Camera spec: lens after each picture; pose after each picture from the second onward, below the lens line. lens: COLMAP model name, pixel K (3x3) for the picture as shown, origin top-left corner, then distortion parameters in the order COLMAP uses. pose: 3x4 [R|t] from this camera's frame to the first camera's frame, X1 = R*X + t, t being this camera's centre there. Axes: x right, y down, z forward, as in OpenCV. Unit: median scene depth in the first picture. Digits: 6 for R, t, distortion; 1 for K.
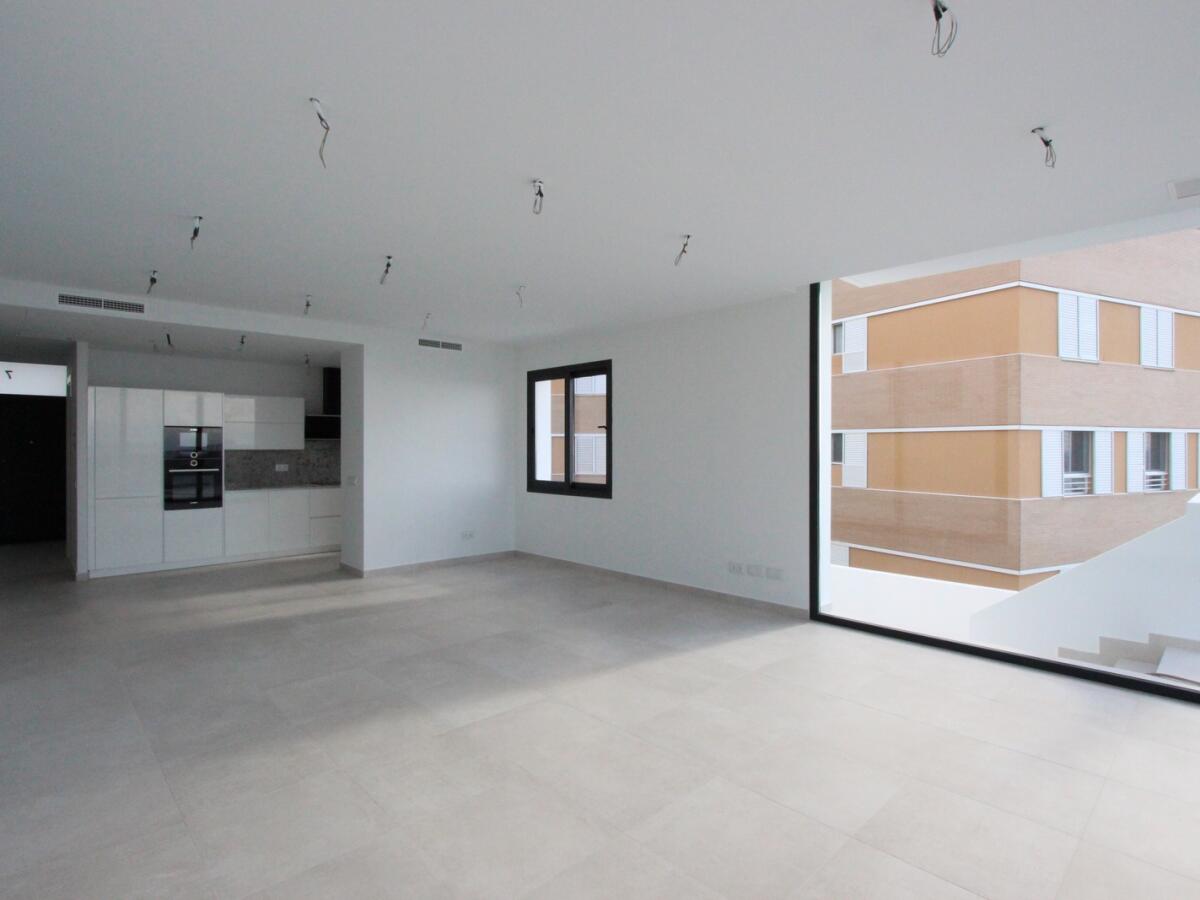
lens RADIAL K [[622.3, 0, 600.0], [0, 622.3, 450.0], [0, 0, 1]] dist [-0.017410, 0.000168]
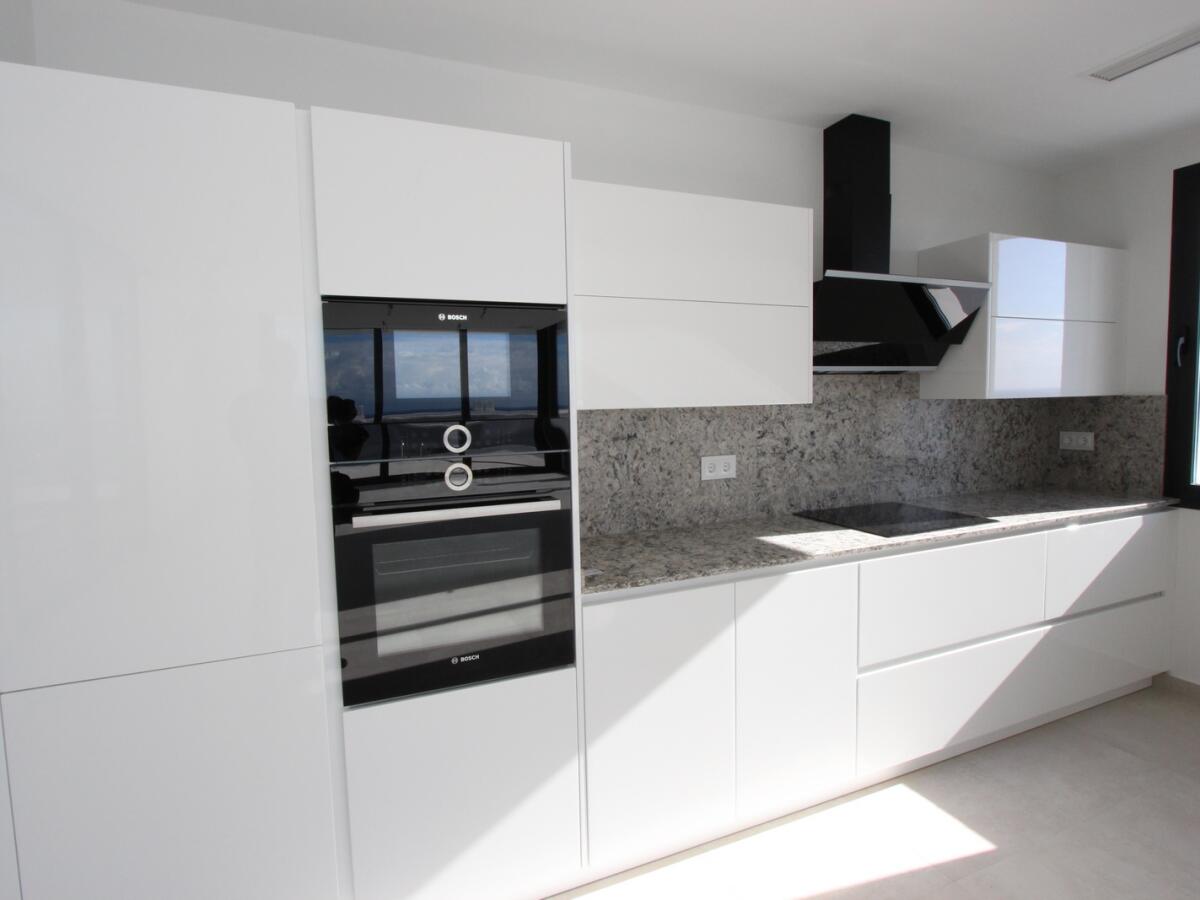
lens RADIAL K [[622.3, 0, 600.0], [0, 622.3, 450.0], [0, 0, 1]] dist [-0.017410, 0.000168]
pose [[0.927636, 0.005791, -0.373440, -0.516118], [0.020621, 0.997561, 0.066692, -0.001070], [0.372915, -0.069567, 0.925254, 0.795135]]
